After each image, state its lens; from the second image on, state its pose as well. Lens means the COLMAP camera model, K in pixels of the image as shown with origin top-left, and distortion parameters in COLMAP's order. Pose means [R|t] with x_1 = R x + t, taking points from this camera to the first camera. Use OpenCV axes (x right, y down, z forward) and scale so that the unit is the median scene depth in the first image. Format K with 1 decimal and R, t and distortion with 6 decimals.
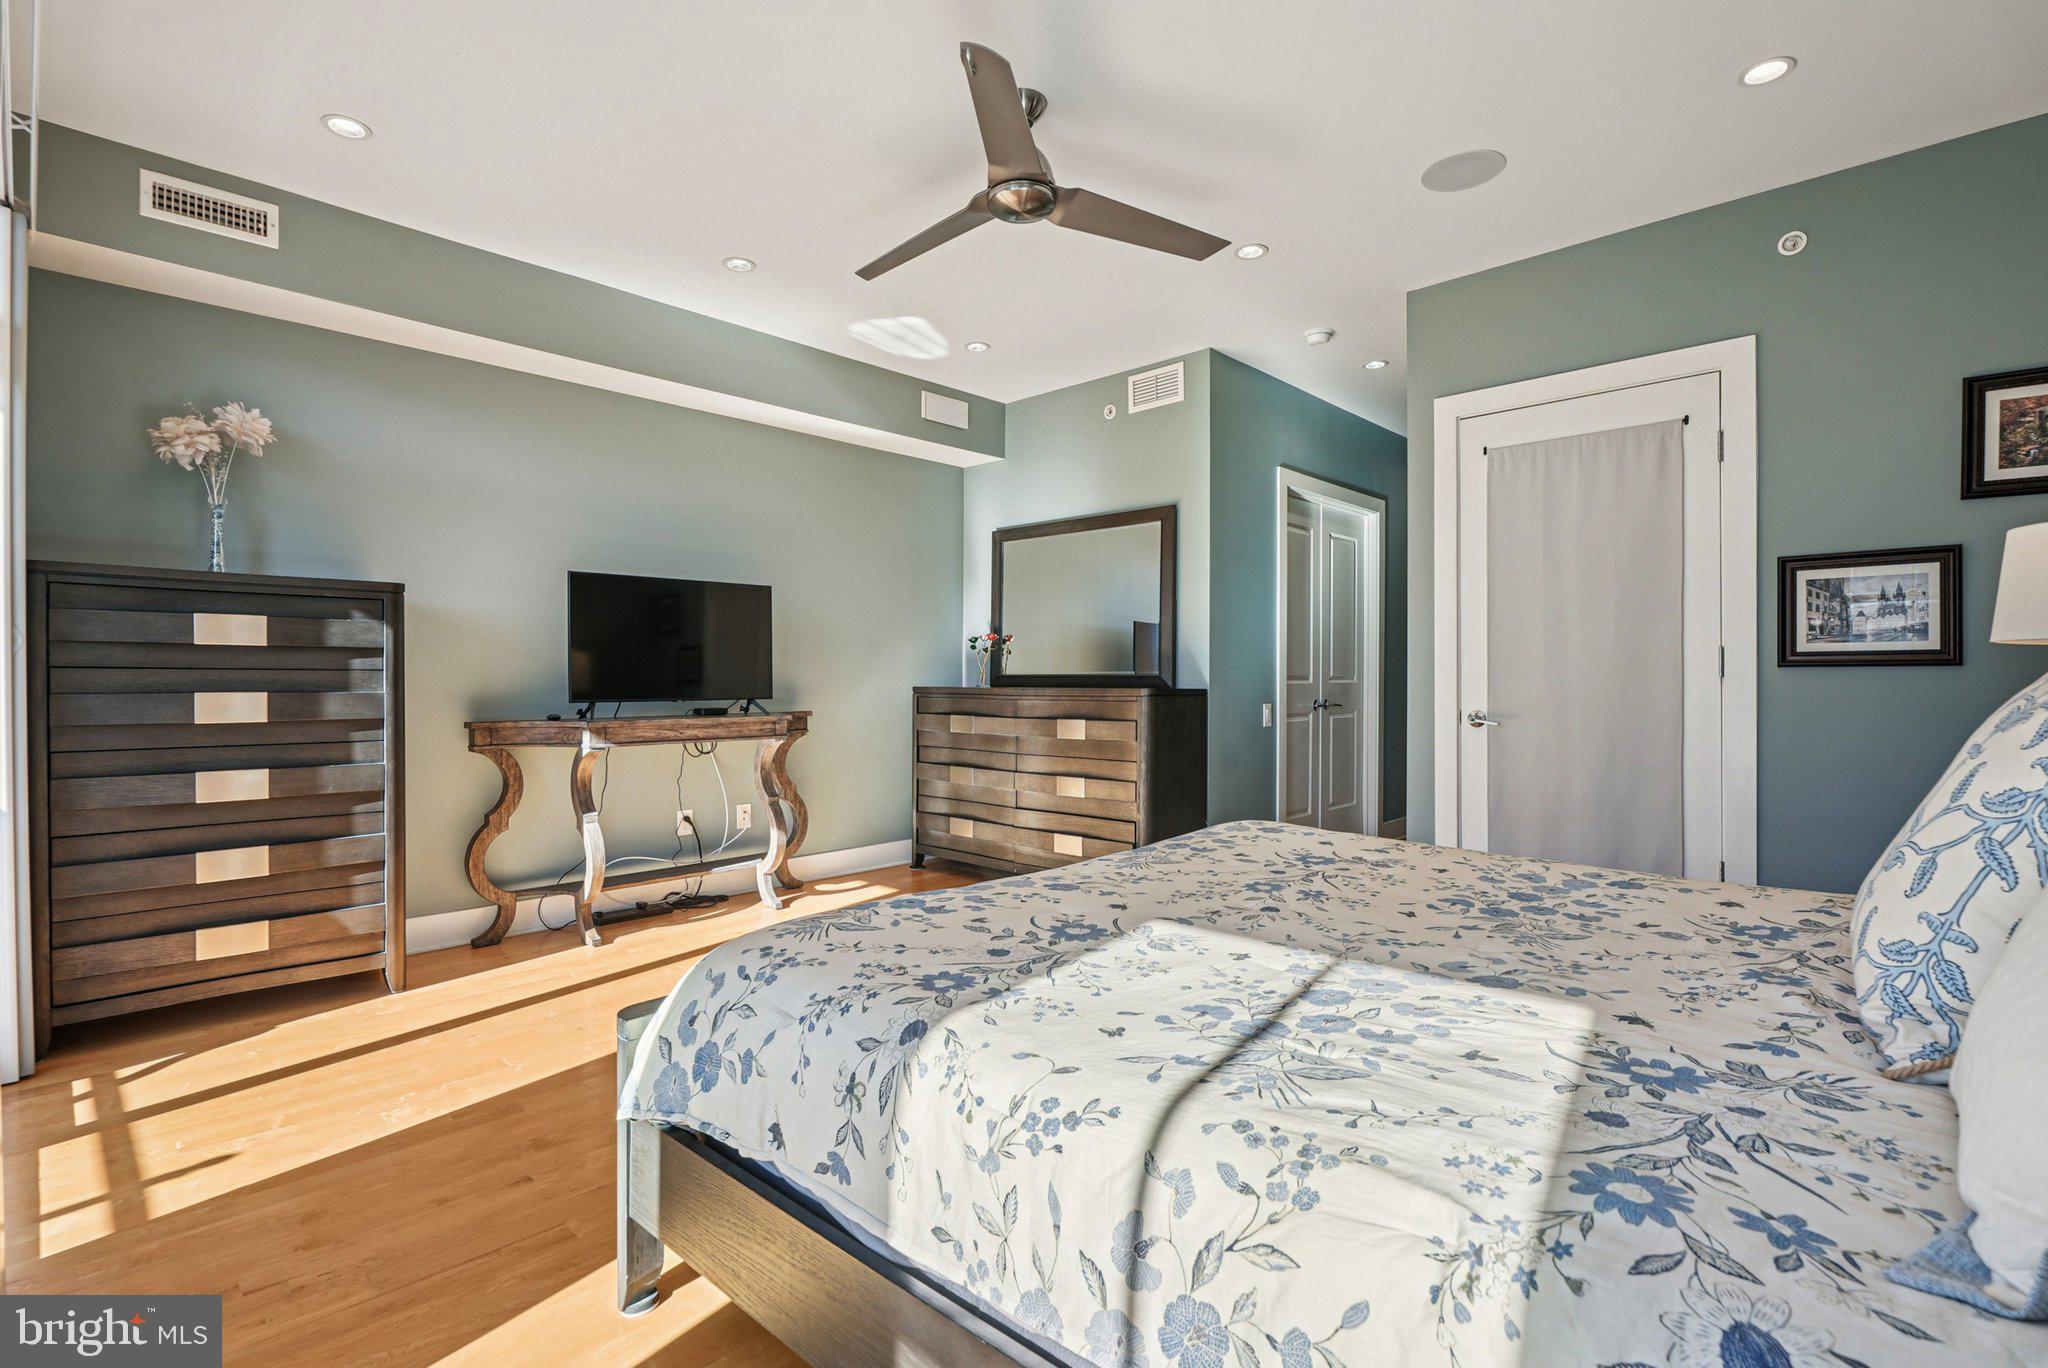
lens RADIAL K [[937.9, 0, 1020.0], [0, 937.9, 678.0], [0, 0, 1]] dist [0.006899, -0.003847]
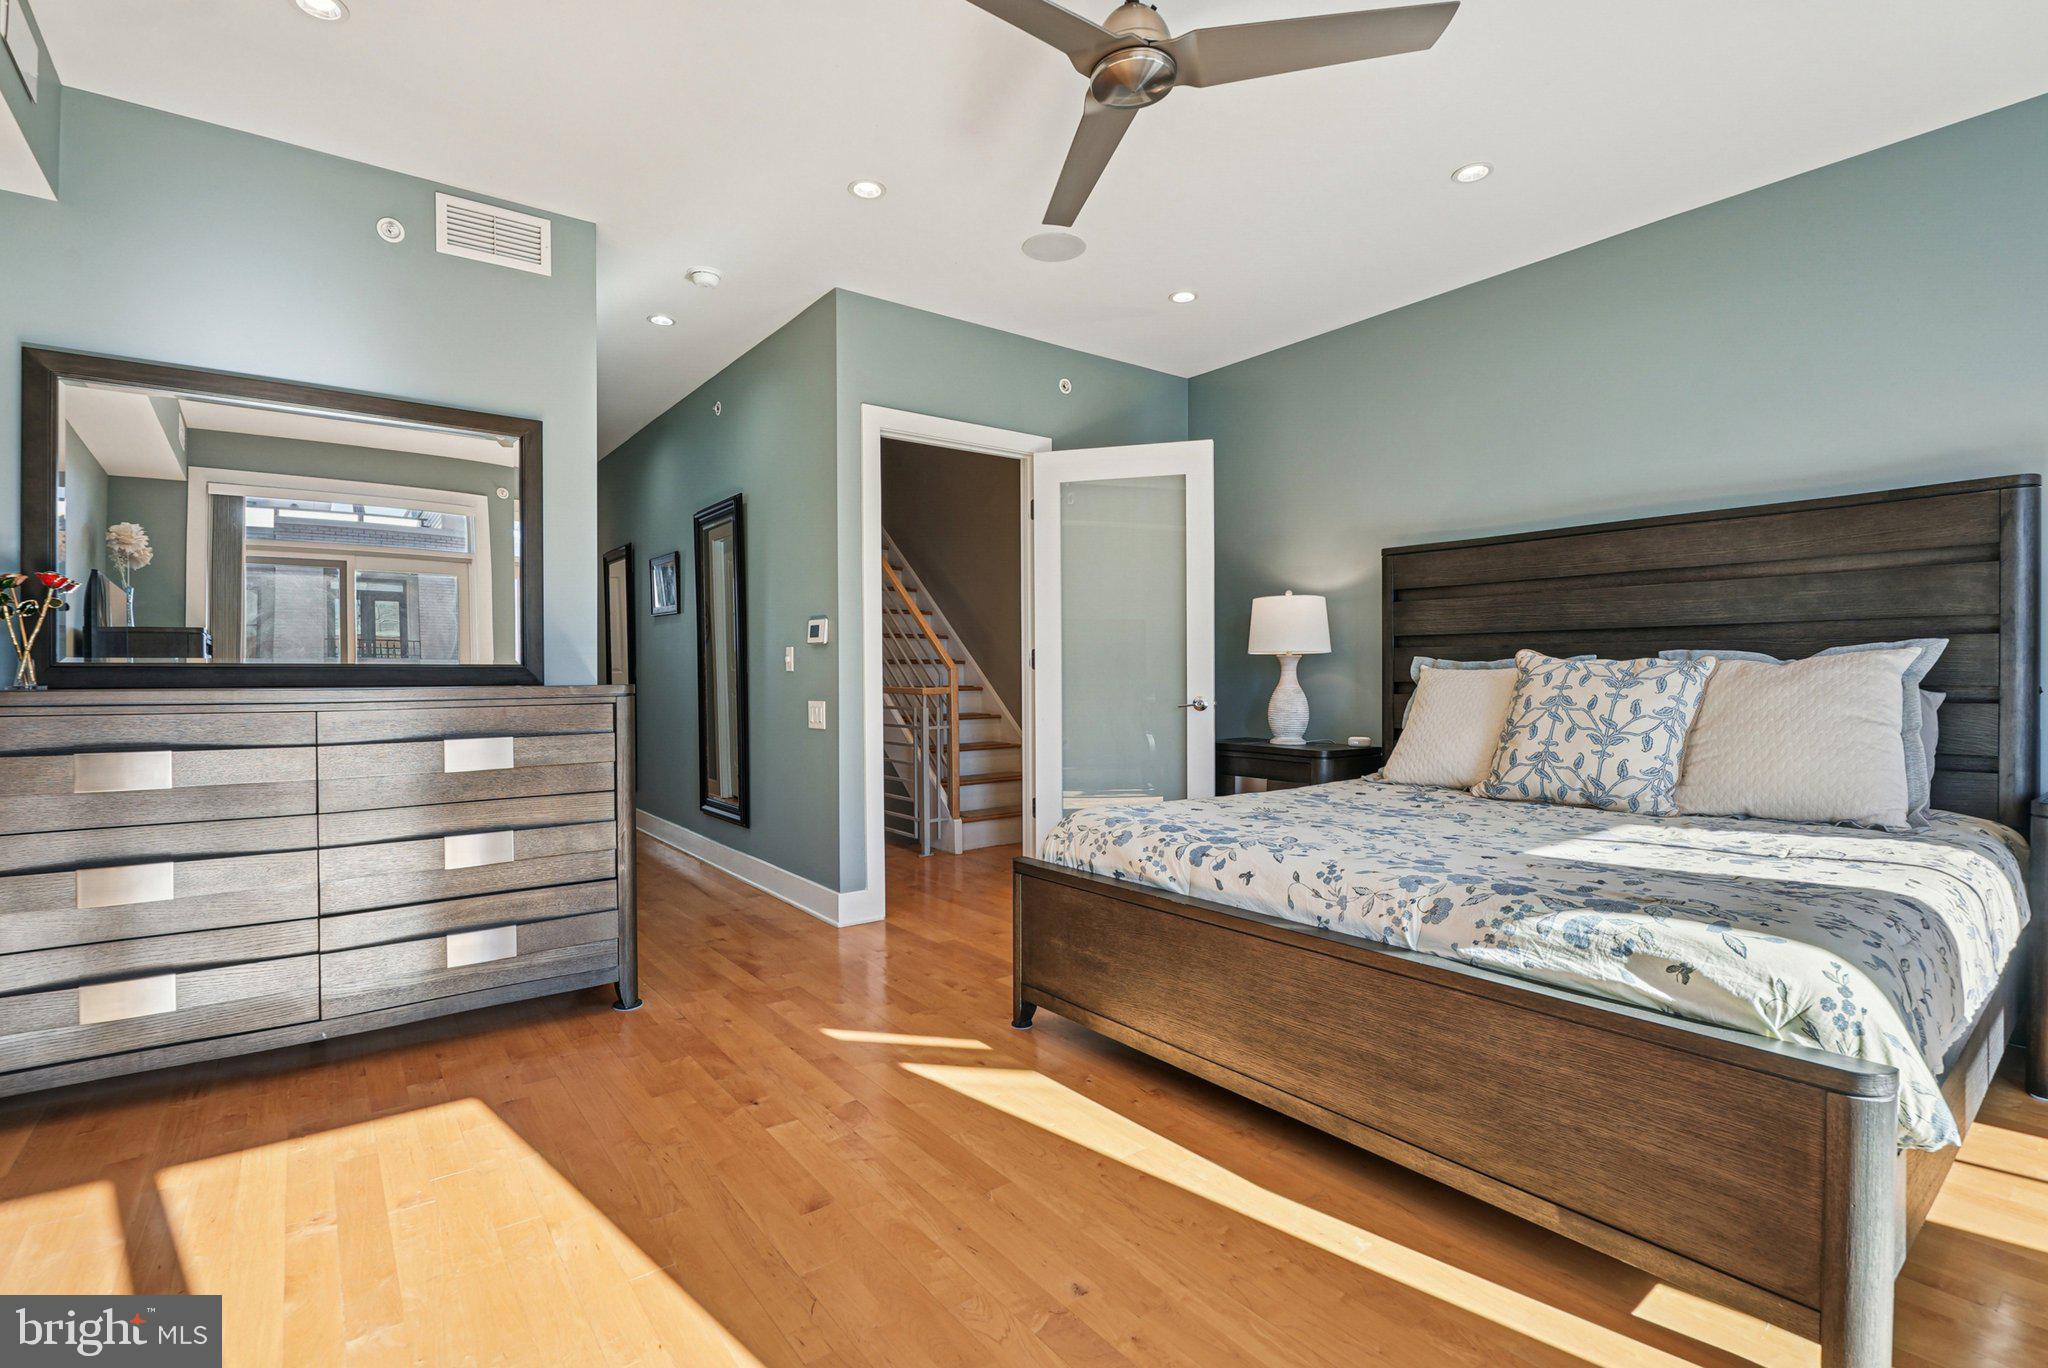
lens RADIAL K [[937.9, 0, 1017.0], [0, 937.9, 684.4], [0, 0, 1]] dist [0.006899, -0.003847]
pose [[0.181846, -0.010626, 0.983270, -0.452739], [0.006322, 0.999934, 0.009637, 0.005759], [-0.983307, 0.004464, 0.181901, 0.522098]]
